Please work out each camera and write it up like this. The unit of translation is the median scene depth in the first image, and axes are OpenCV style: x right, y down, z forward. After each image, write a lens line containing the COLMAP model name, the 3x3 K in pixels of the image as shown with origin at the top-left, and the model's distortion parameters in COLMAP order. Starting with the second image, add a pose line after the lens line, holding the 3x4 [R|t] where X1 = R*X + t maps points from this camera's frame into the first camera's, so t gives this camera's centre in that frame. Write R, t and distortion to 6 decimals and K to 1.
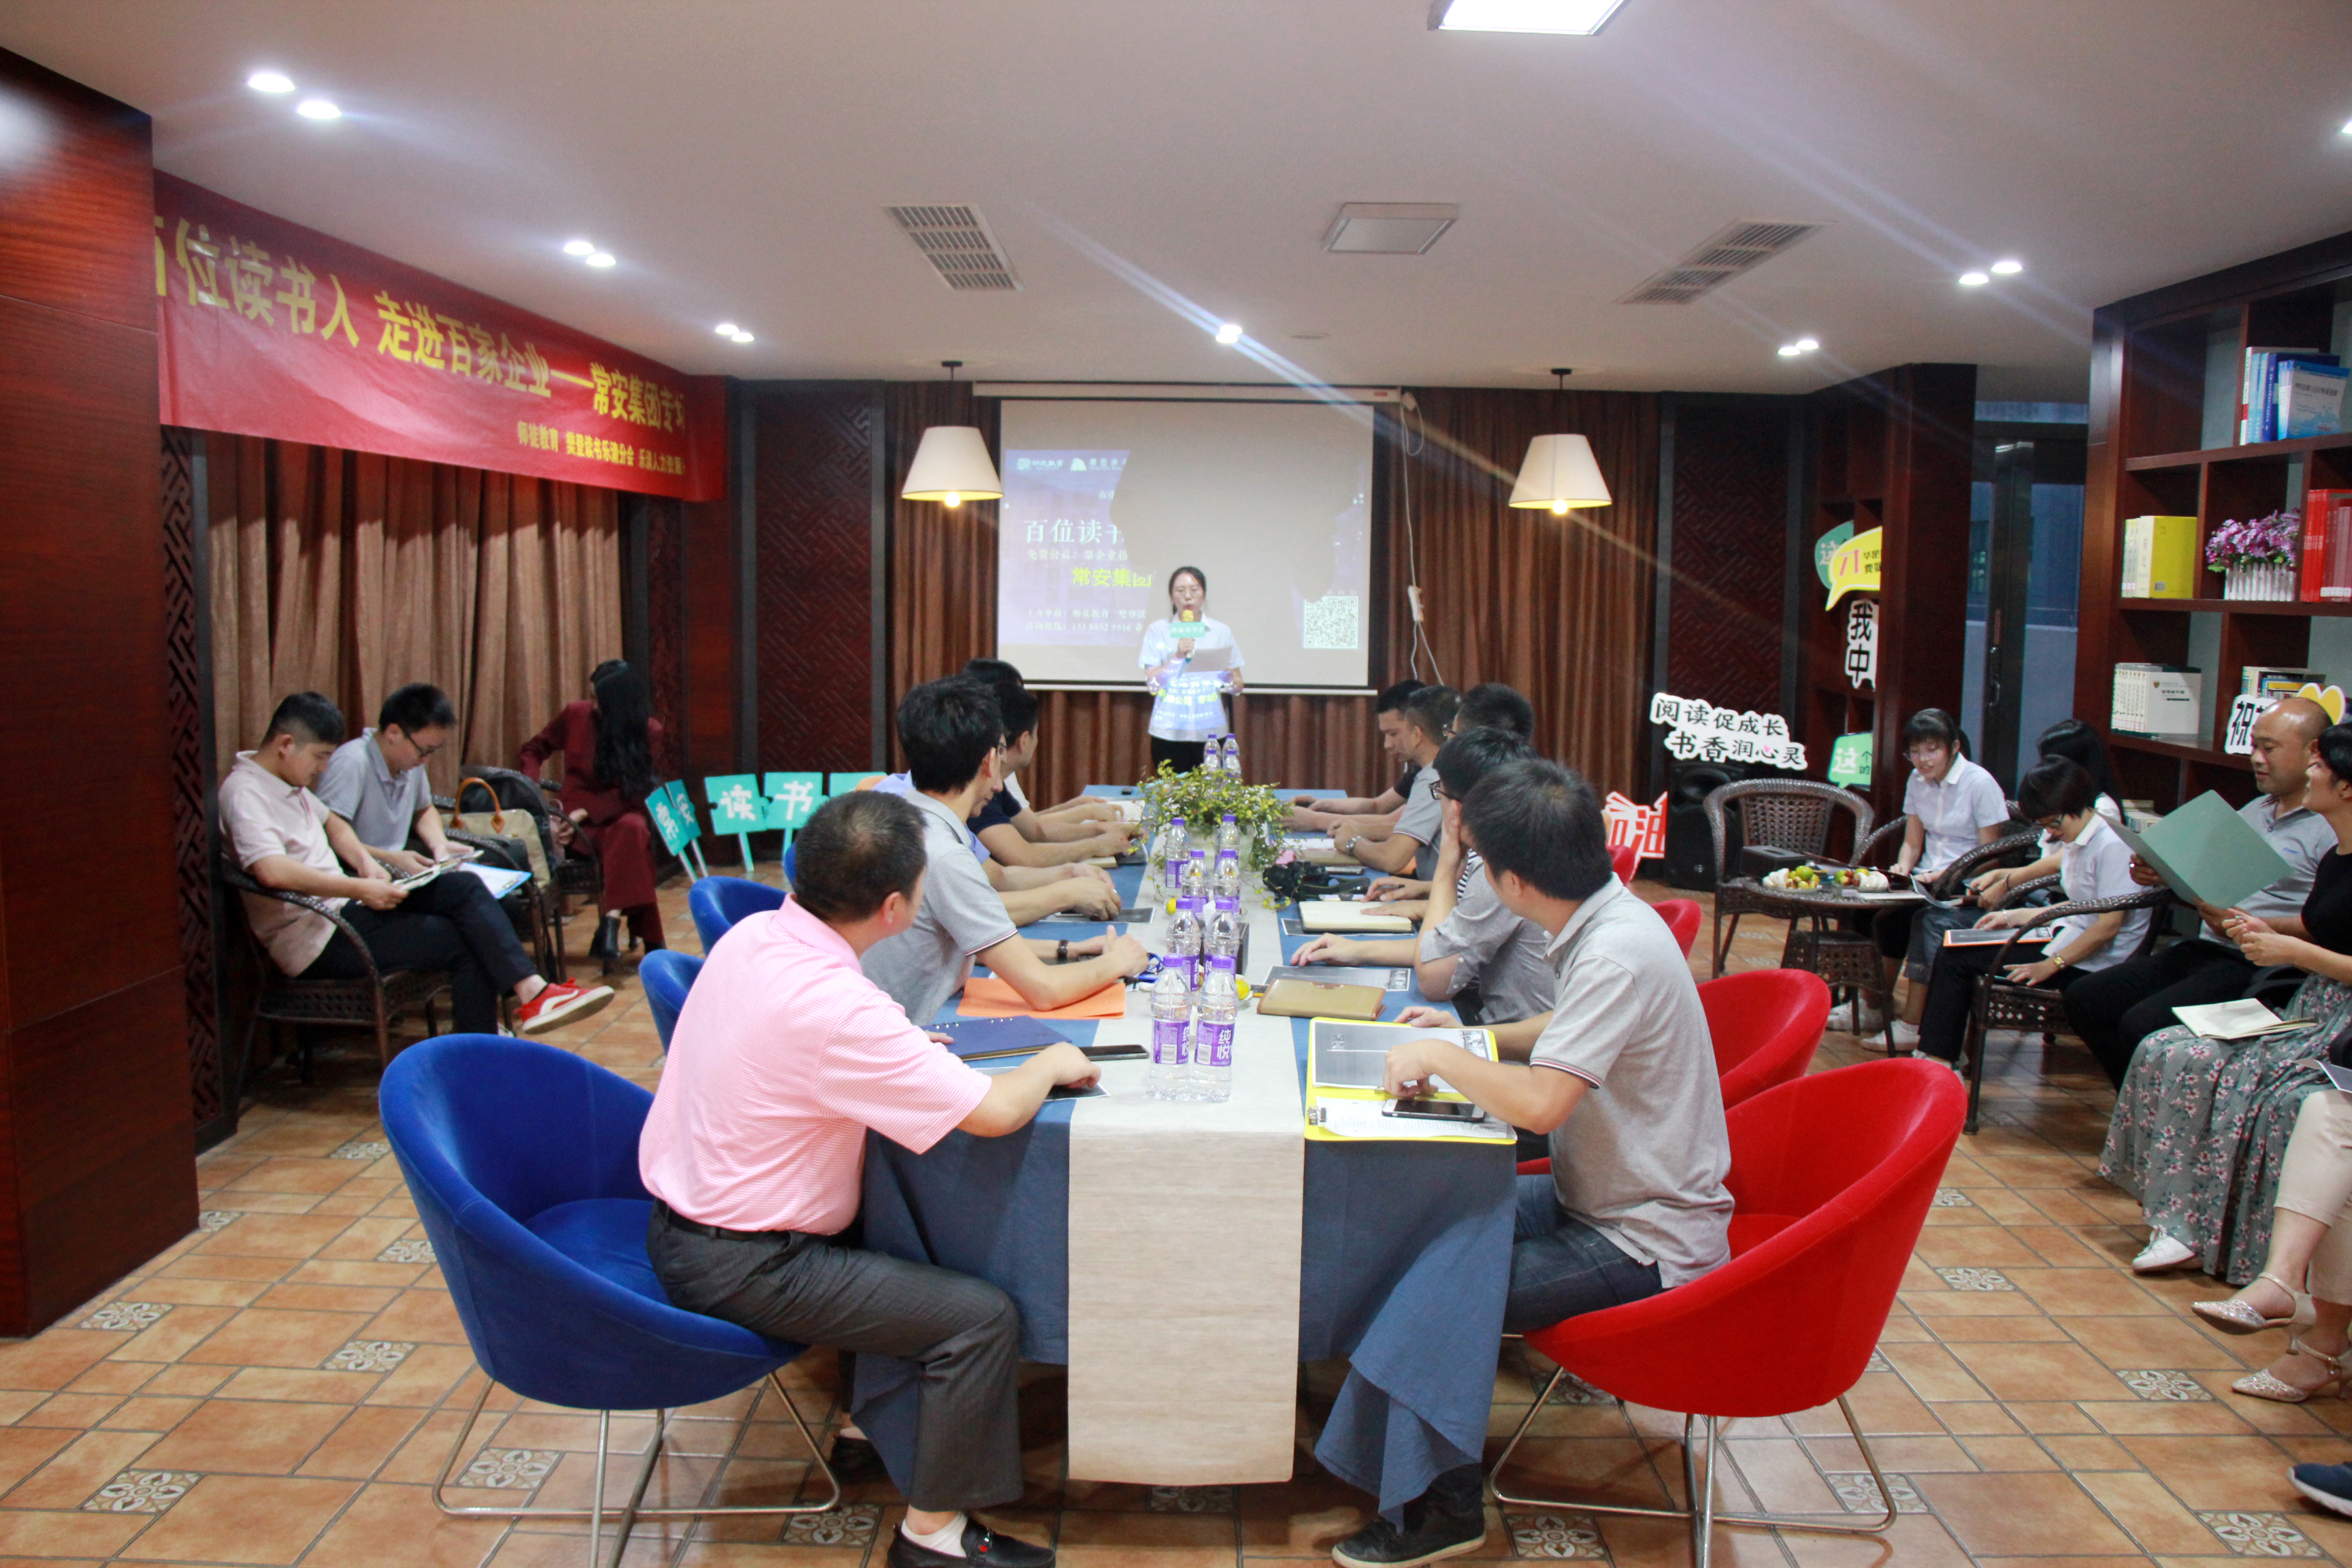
lens RADIAL K [[1920.4, 0, 1157.3], [0, 1920.4, 791.6], [0, 0, 1]] dist [-0.148232, 0.082707]
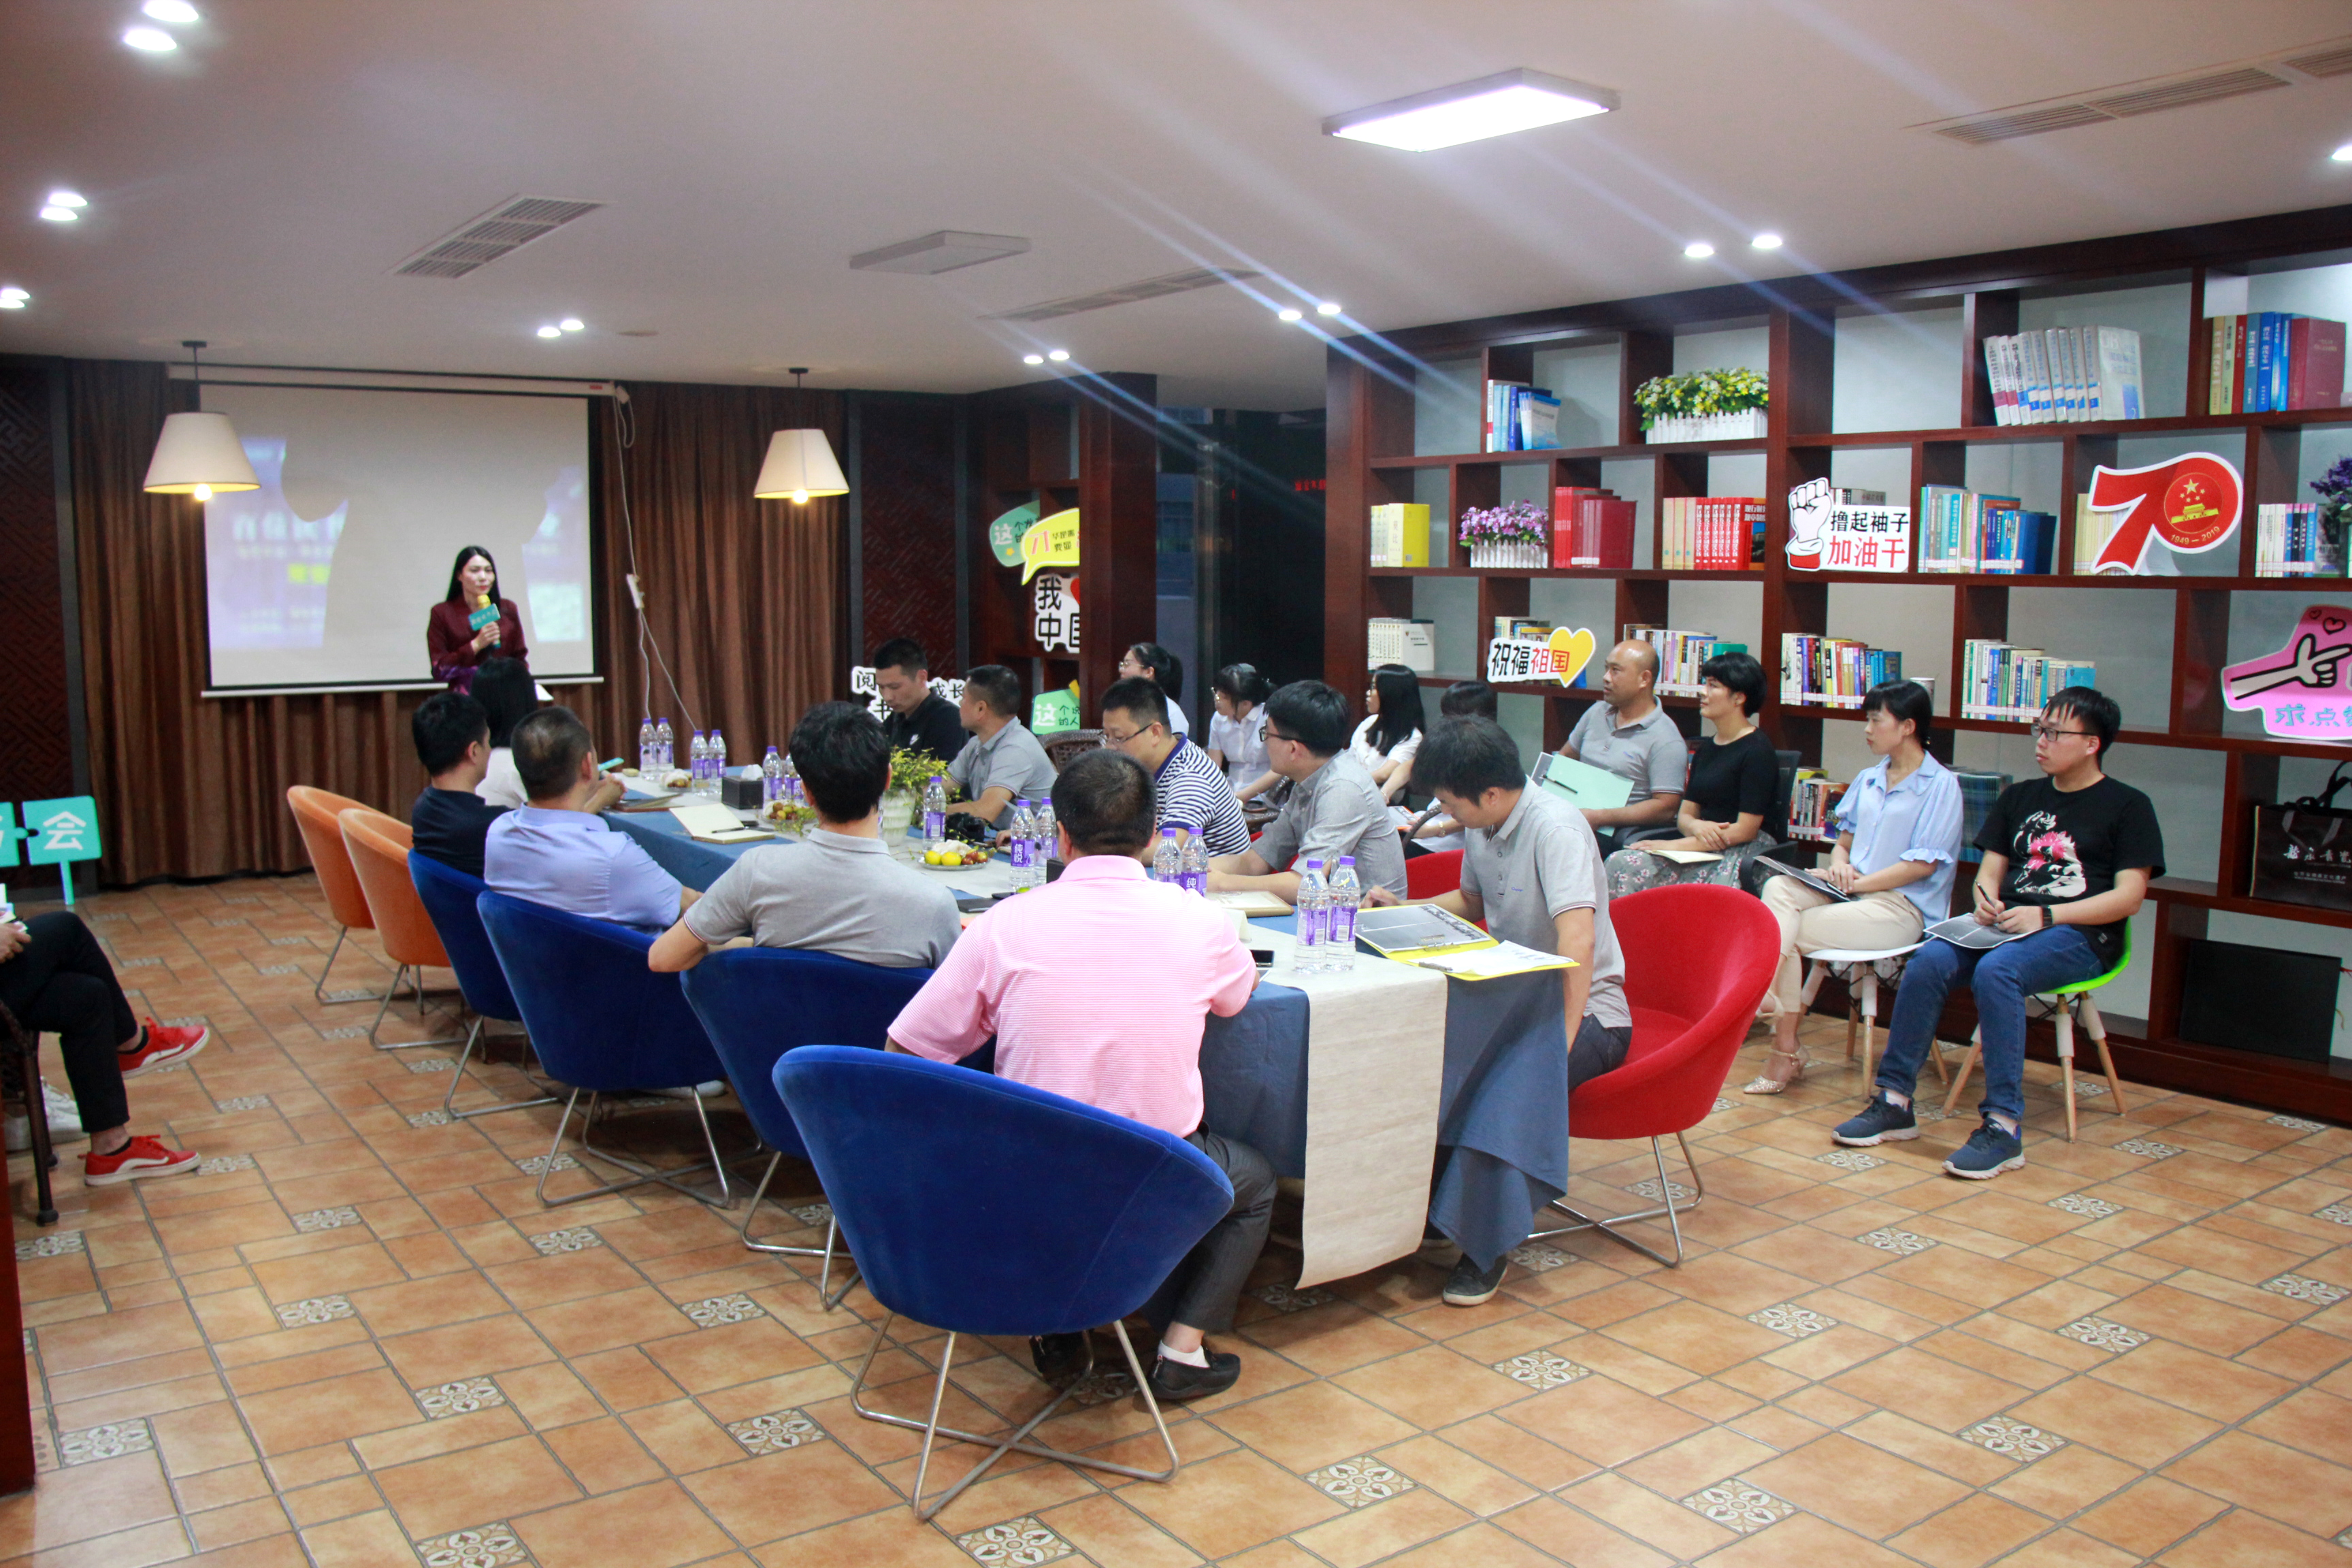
lens RADIAL K [[1920.4, 0, 1179.8], [0, 1920.4, 799.1], [0, 0, 1]] dist [-0.148232, 0.082707]
pose [[0.807942, -0.084757, 0.583135, -0.263466], [0.076236, 0.996319, 0.039186, -0.004759], [-0.584310, 0.012796, 0.811430, 0.001821]]
